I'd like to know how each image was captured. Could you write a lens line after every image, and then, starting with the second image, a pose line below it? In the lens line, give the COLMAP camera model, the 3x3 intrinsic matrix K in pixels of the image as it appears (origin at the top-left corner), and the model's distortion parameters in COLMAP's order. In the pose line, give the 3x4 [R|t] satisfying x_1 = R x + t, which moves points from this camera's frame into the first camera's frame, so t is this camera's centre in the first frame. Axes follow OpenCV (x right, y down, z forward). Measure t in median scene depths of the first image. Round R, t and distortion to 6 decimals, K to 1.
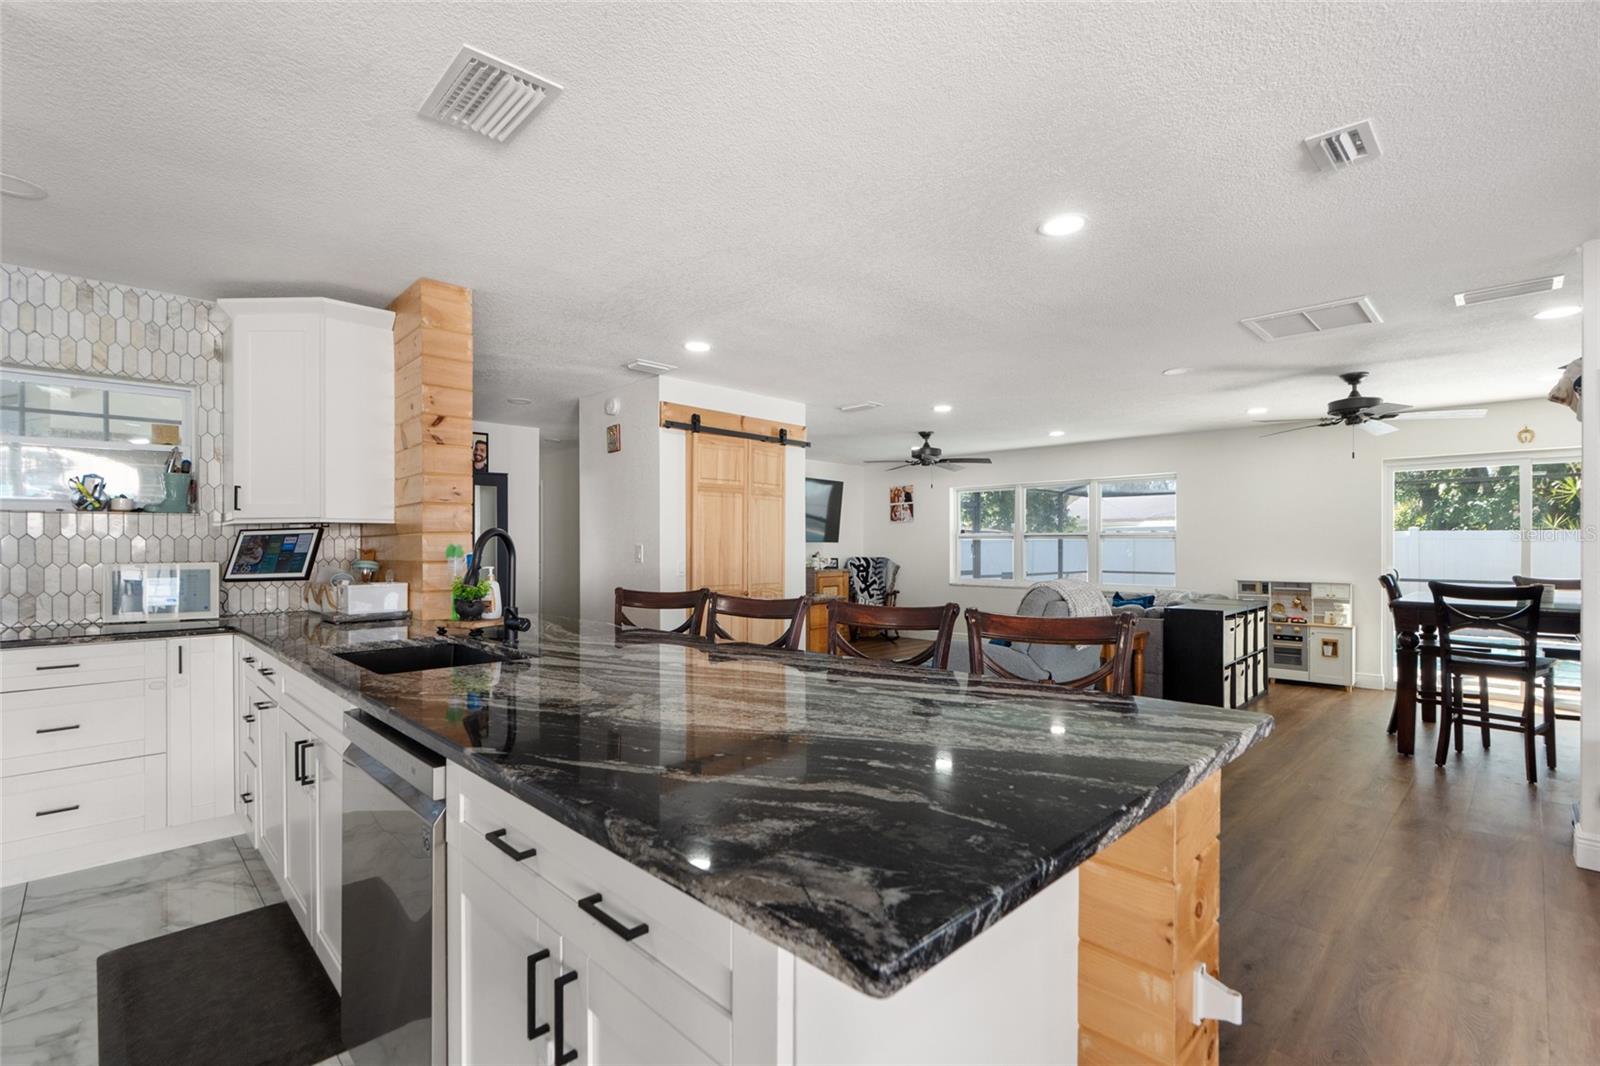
lens RADIAL K [[726.9, 0, 801.6], [0, 726.9, 544.2], [0, 0, 1]] dist [-0.008426, 0.003862]
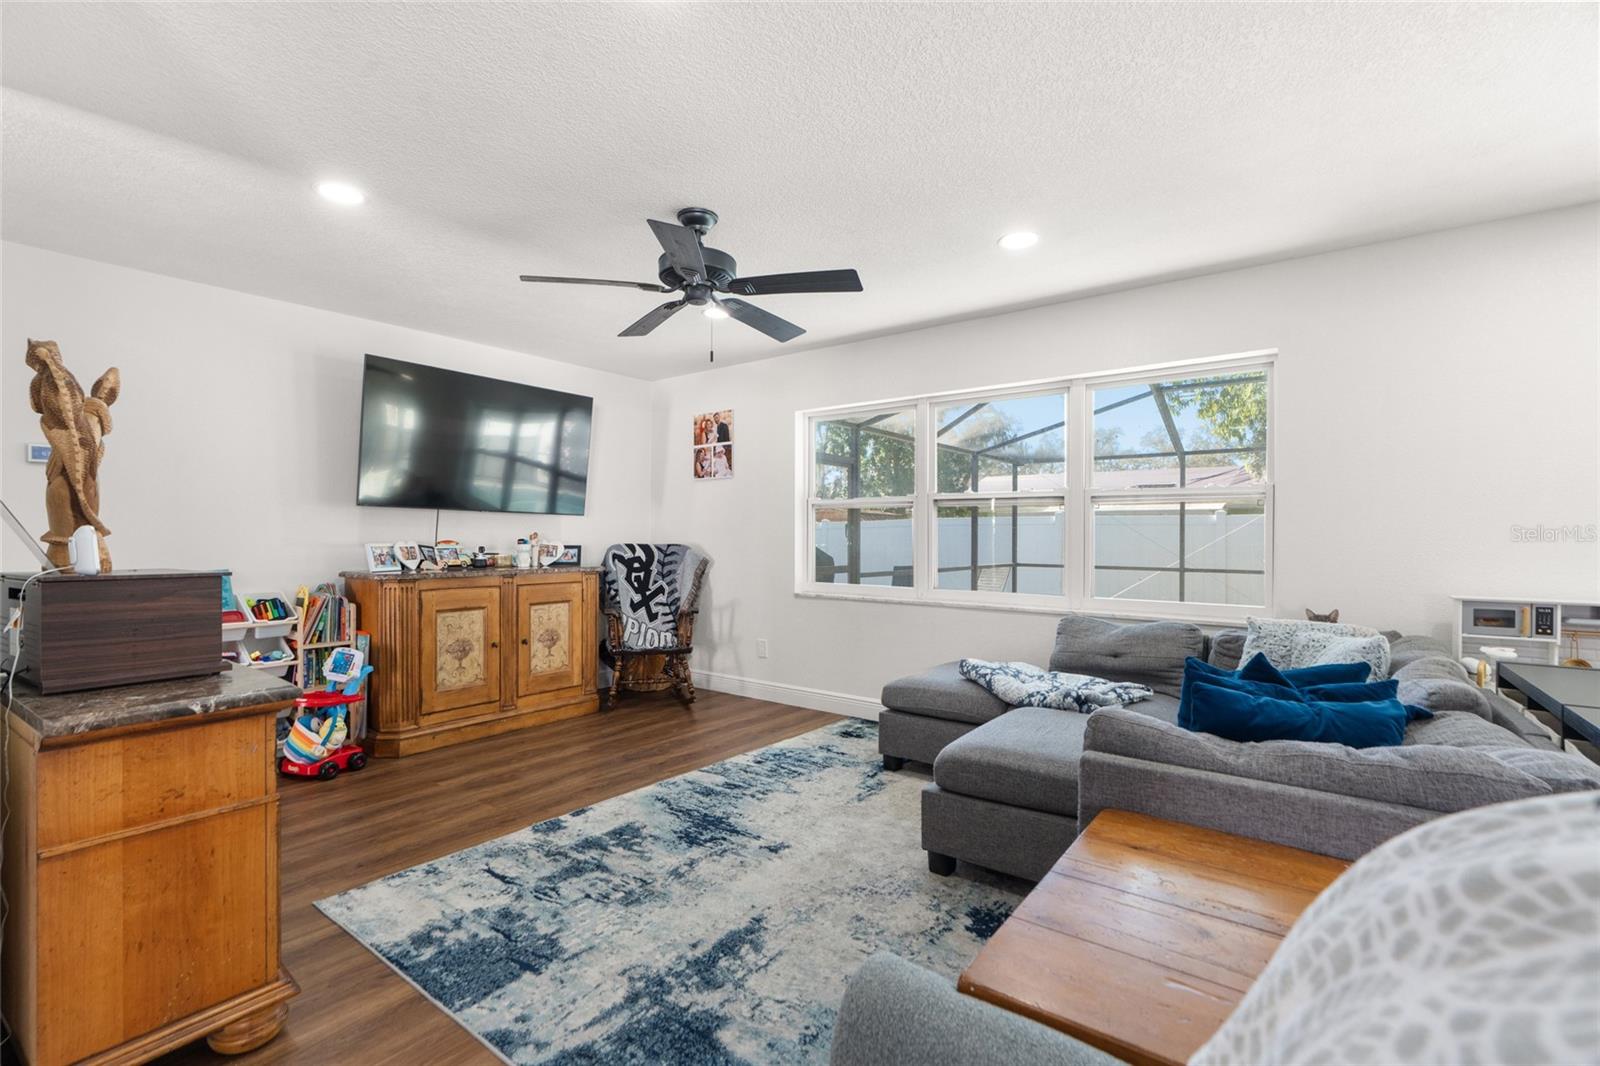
lens RADIAL K [[726.9, 0, 791.4], [0, 726.9, 536.4], [0, 0, 1]] dist [-0.008426, 0.003862]
pose [[0.992389, 0.000745, 0.123141, 0.260448], [-0.001438, 0.999984, 0.005543, 0.018727], [-0.123135, -0.005678, 0.992374, 0.910652]]
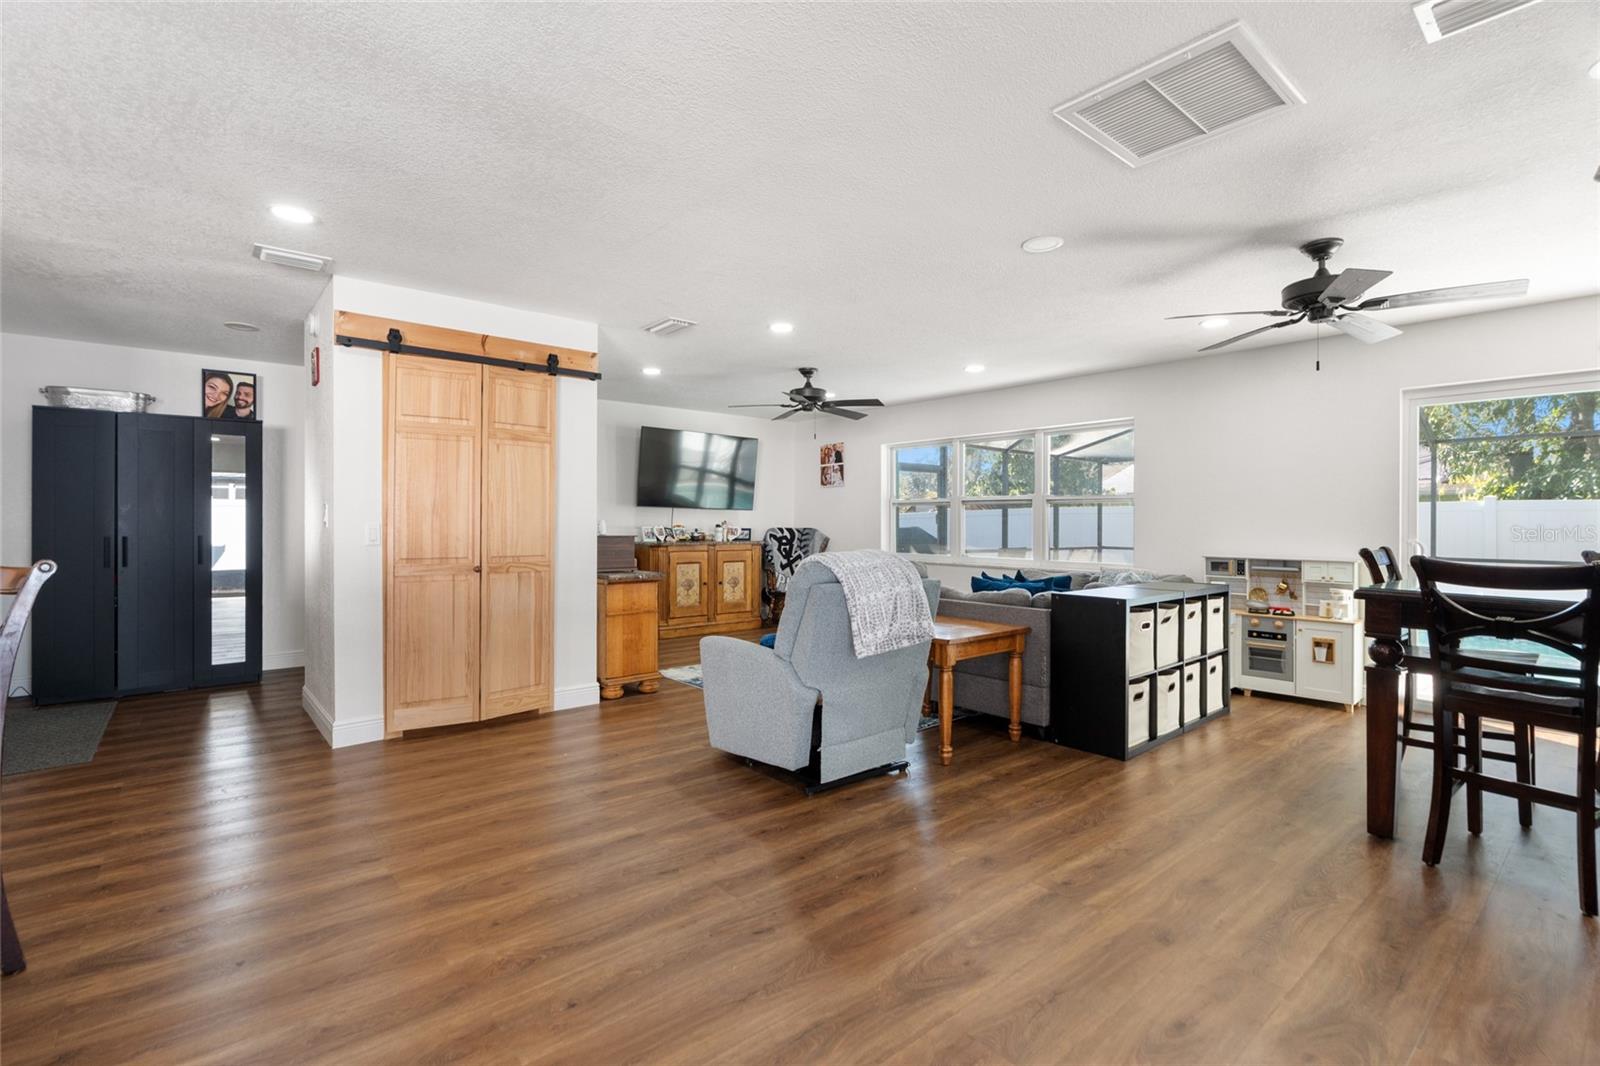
lens RADIAL K [[726.9, 0, 797.3], [0, 726.9, 518.1], [0, 0, 1]] dist [-0.008426, 0.003862]
pose [[0.996517, 0.001501, -0.083381, 0.338958], [-0.001729, 0.999995, -0.002671, 0.017812], [0.083377, 0.002806, 0.996514, 0.299937]]
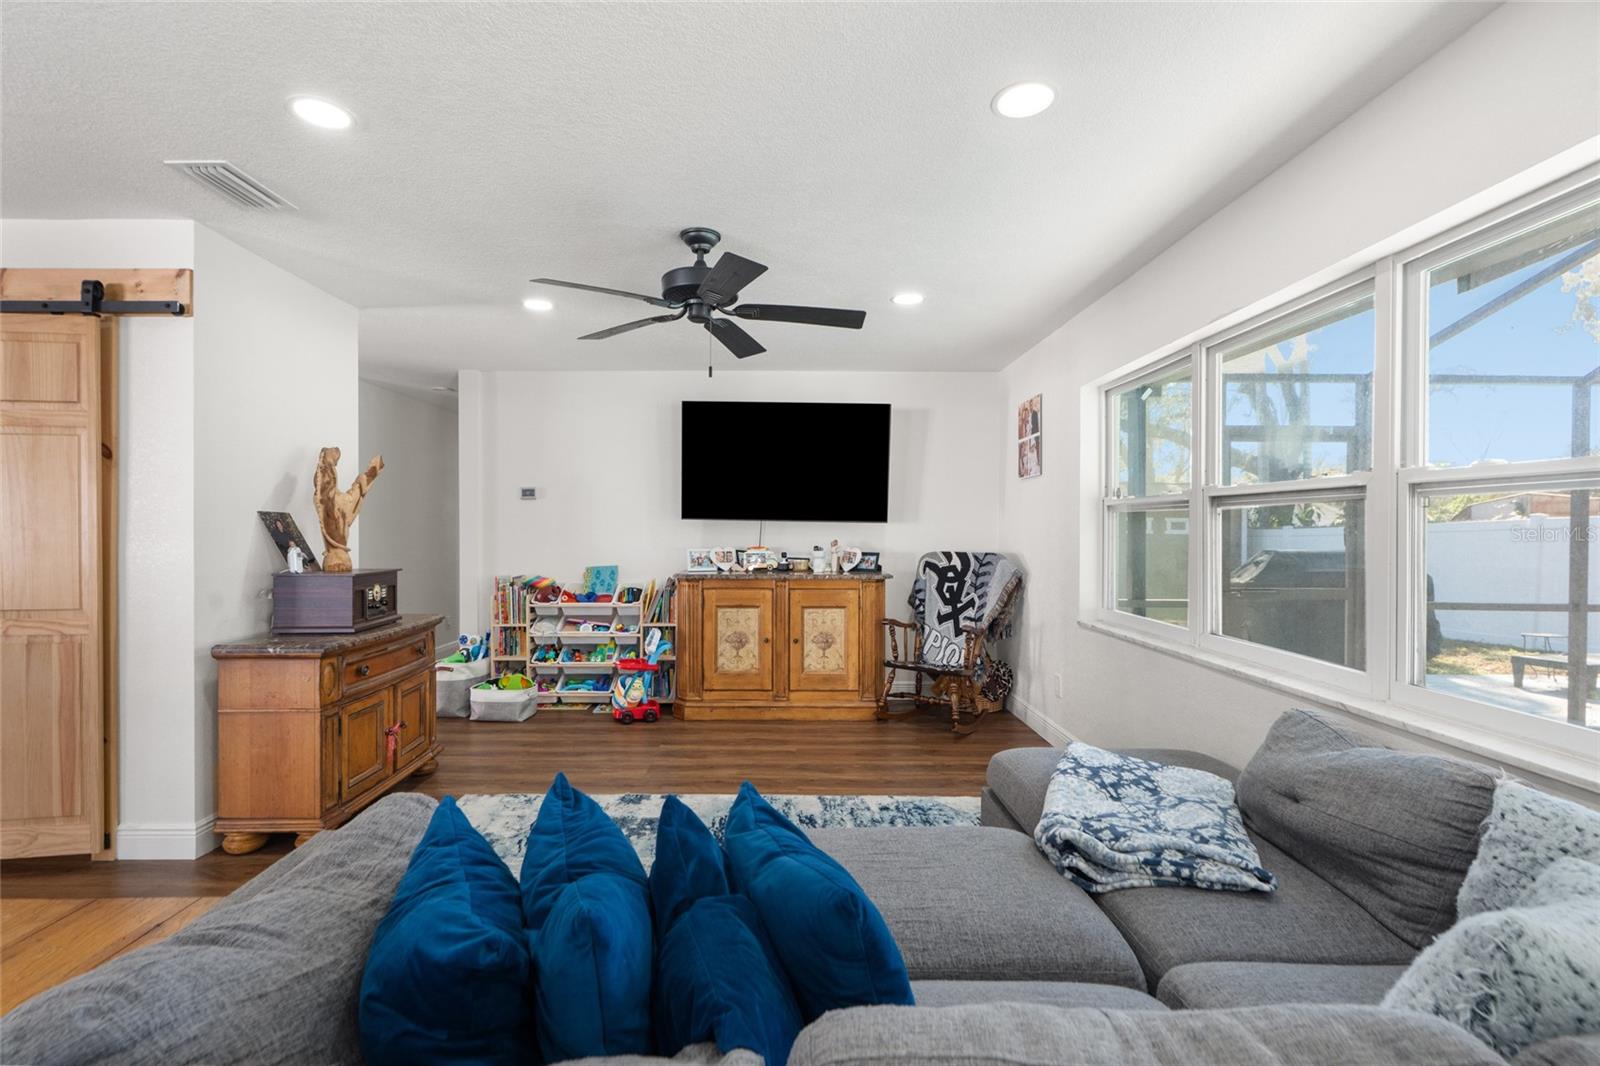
lens RADIAL K [[726.9, 0, 784.4], [0, 726.9, 535.1], [0, 0, 1]] dist [-0.008426, 0.003862]
pose [[0.708376, 0.004089, -0.705823, 0.713424], [0.003242, 0.999954, 0.009046, 0.002721], [0.705828, -0.008696, 0.708330, 1.129465]]
